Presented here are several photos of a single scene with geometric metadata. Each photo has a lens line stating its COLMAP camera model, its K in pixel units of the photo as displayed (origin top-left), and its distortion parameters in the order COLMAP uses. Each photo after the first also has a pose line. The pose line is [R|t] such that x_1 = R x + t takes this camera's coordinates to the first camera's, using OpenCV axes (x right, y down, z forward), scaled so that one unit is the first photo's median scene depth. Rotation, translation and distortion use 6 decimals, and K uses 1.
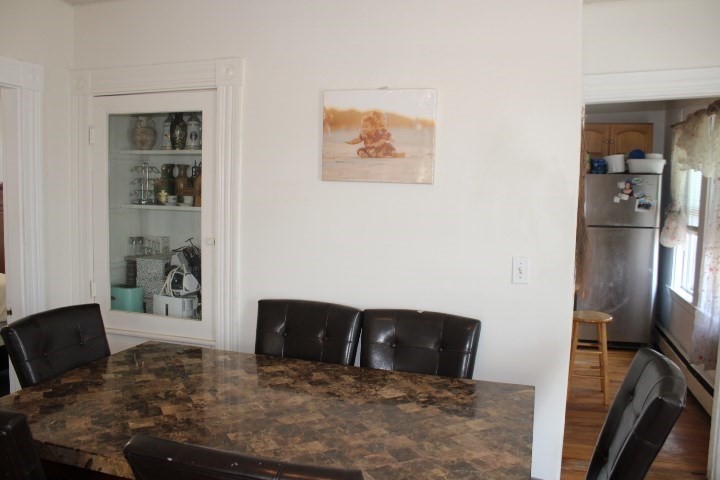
lens RADIAL K [[593.9, 0, 360.0], [0, 593.9, 240.0], [0, 0, 1]] dist [-0.082402, 0.006887]
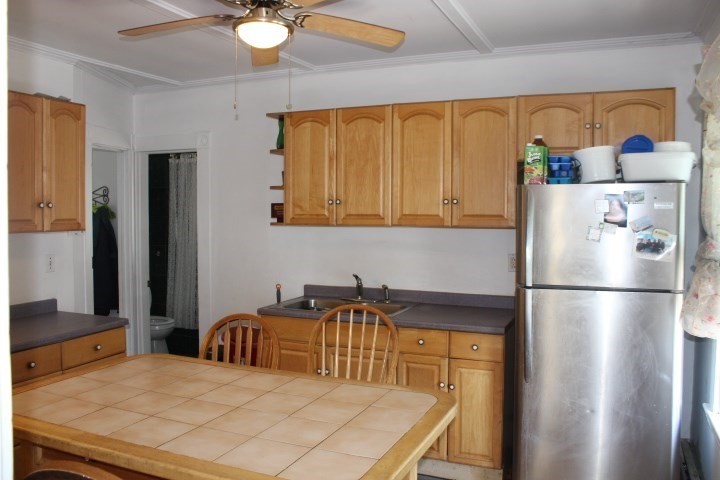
lens RADIAL K [[593.9, 0, 360.0], [0, 593.9, 240.0], [0, 0, 1]] dist [-0.082402, 0.006887]
pose [[0.994112, -0.009980, -0.107899, 0.466267], [0.005883, 0.999252, -0.038222, -0.073155], [0.108199, 0.037362, 0.993427, 0.761563]]
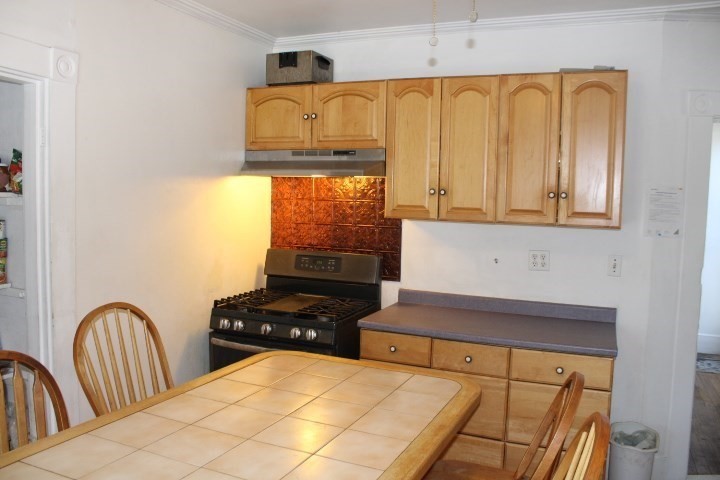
lens RADIAL K [[593.9, 0, 360.0], [0, 593.9, 240.0], [0, 0, 1]] dist [-0.082402, 0.006887]
pose [[-0.133206, 0.051287, -0.989761, 0.784897], [-0.108040, 0.991957, 0.065941, -0.142676], [0.985182, 0.115717, -0.126593, 1.607574]]
